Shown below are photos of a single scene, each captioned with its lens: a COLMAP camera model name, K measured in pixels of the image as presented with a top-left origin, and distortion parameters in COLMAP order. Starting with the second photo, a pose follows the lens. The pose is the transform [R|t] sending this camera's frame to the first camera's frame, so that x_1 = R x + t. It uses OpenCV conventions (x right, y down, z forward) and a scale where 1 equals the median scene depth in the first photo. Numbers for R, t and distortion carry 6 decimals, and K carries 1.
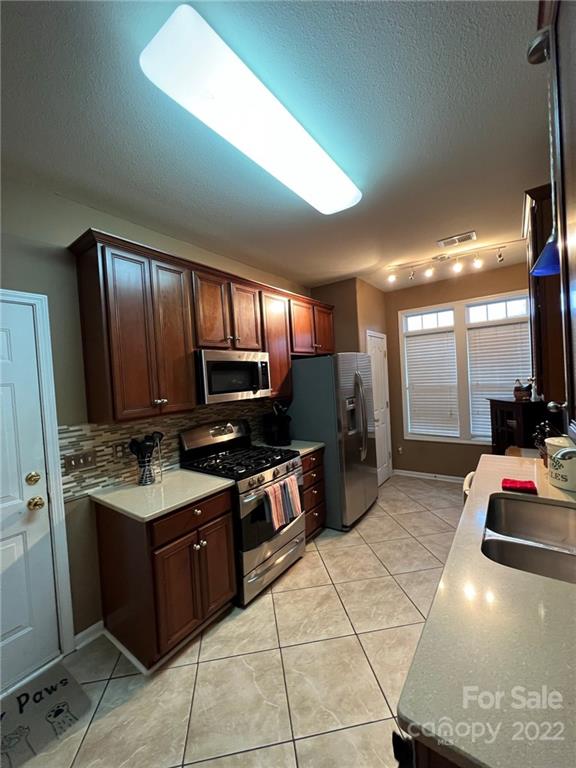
lens RADIAL K [[308.0, 0, 288.0], [0, 308.0, 384.0], [0, 0, 1]] dist [-0.001243, -0.000313]
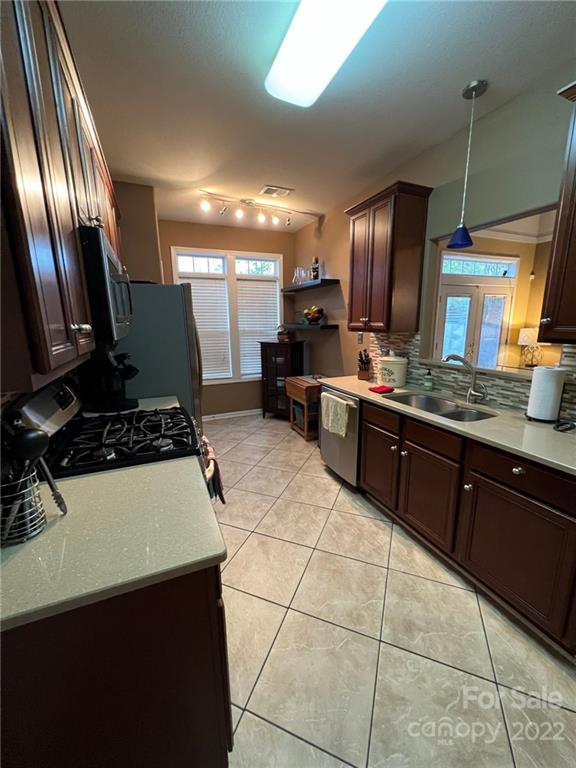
lens RADIAL K [[308.0, 0, 288.0], [0, 308.0, 384.0], [0, 0, 1]] dist [-0.001243, -0.000313]
pose [[0.504287, -0.125286, 0.854399, -0.387386], [0.002390, 0.989618, 0.143703, 0.042912], [-0.863533, -0.070426, 0.499351, 0.324063]]
